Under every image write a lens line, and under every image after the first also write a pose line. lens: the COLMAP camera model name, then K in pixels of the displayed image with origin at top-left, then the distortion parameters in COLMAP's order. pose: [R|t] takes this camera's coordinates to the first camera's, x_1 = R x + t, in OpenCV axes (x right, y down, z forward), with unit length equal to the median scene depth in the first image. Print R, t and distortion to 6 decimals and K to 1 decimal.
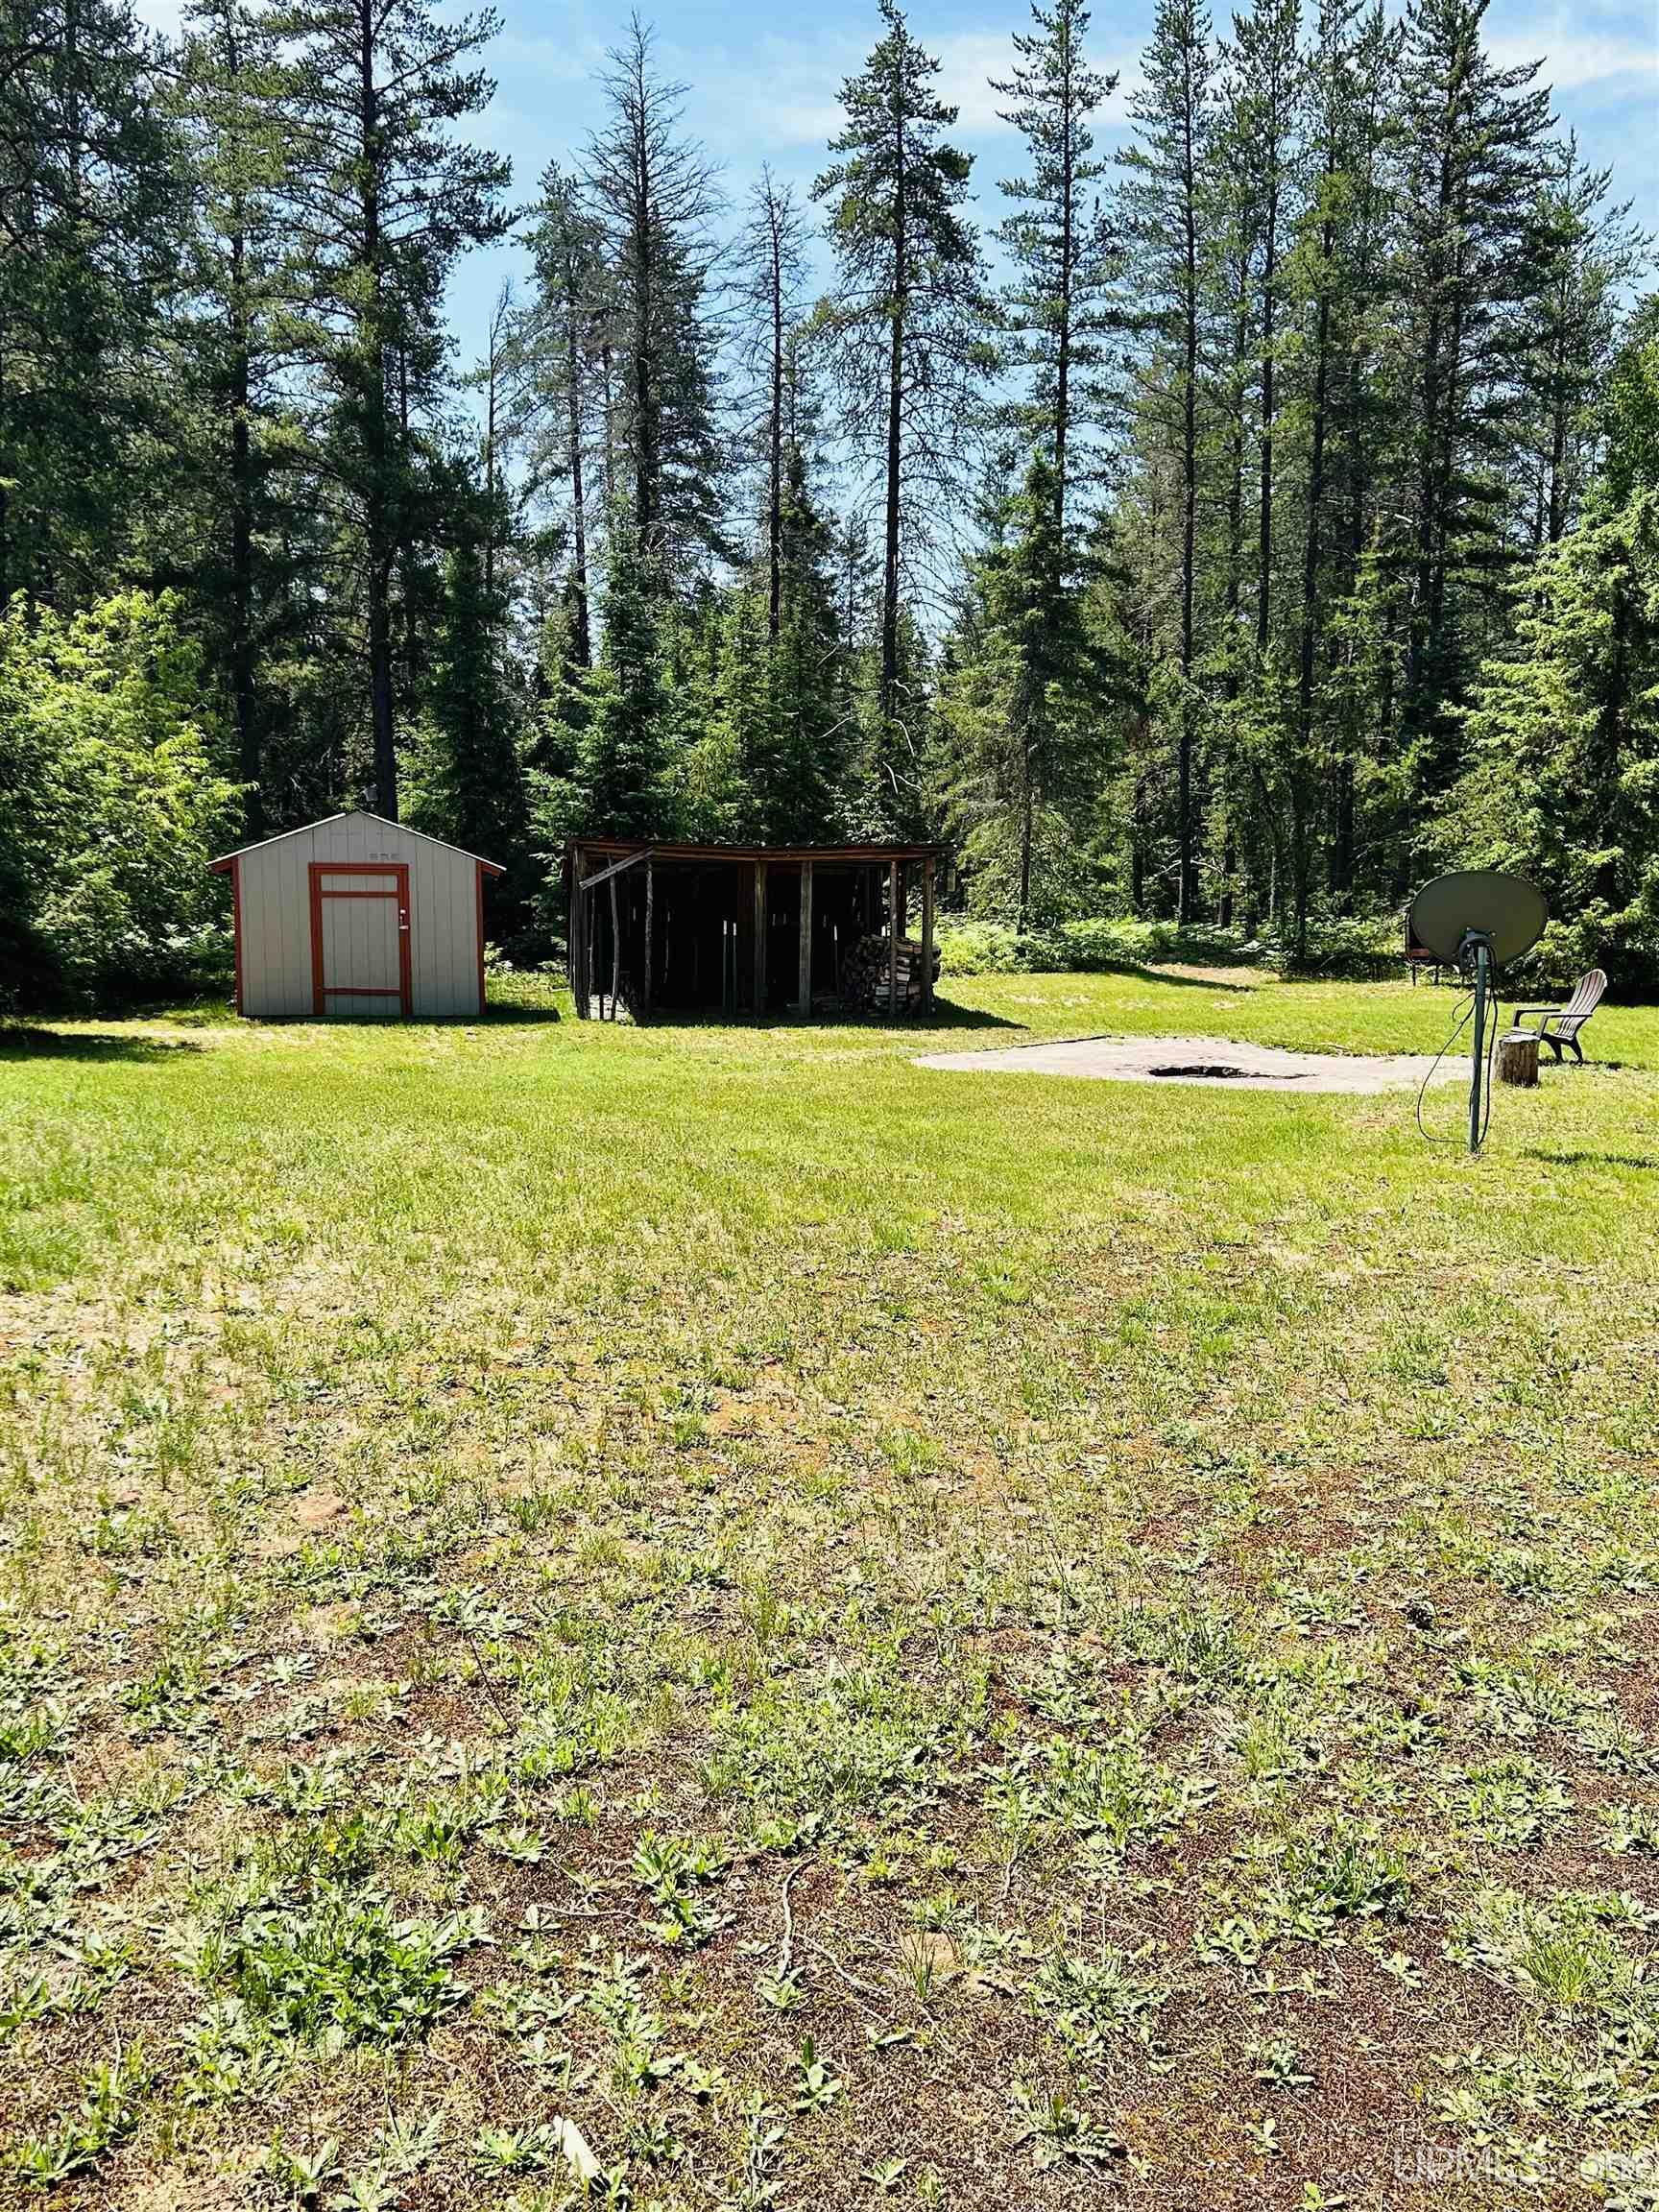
lens RADIAL K [[2056.4, 0, 829.8], [0, 2056.4, 1111.2], [0, 0, 1]] dist [0.008683, 0.000000]
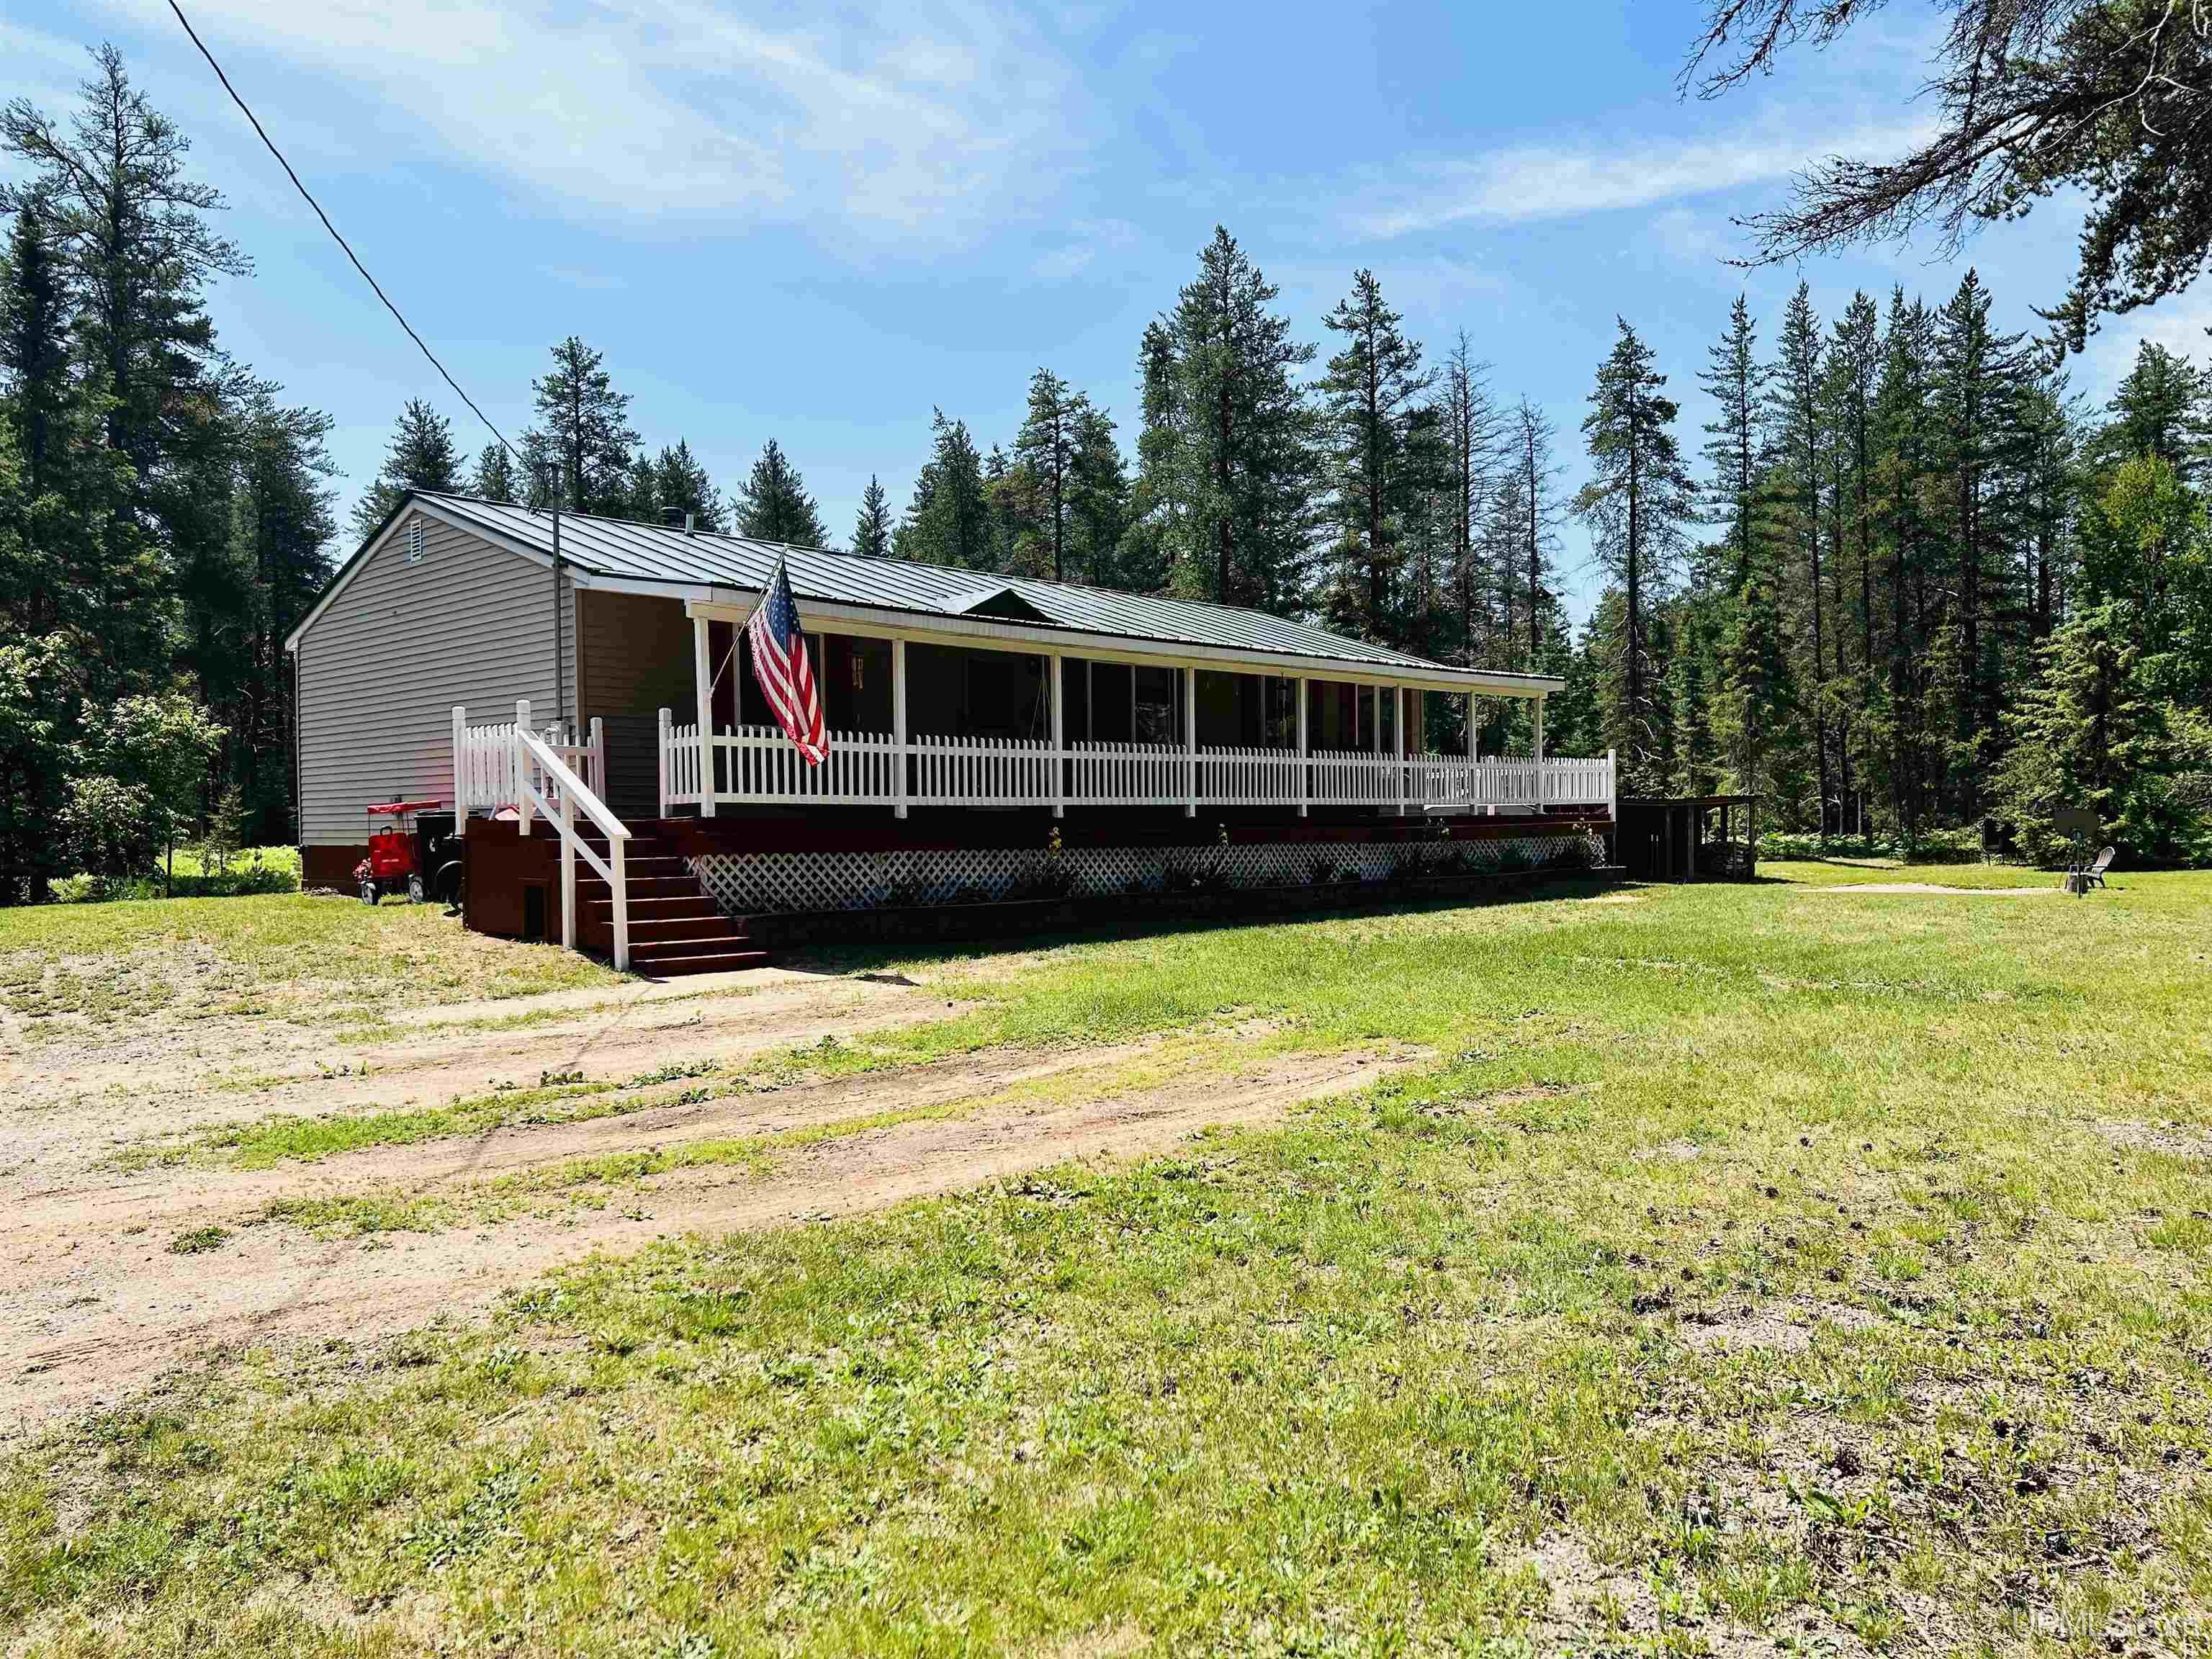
lens RADIAL K [[1647.6, 0, 1103.8], [0, 1647.6, 825.1], [0, 0, 1]] dist [0.006299, 0.002266]
pose [[0.984651, -0.019883, -0.173400, -0.205443], [0.001468, 0.994398, -0.105688, 0.049895], [0.174530, 0.103811, 0.979164, -0.499051]]
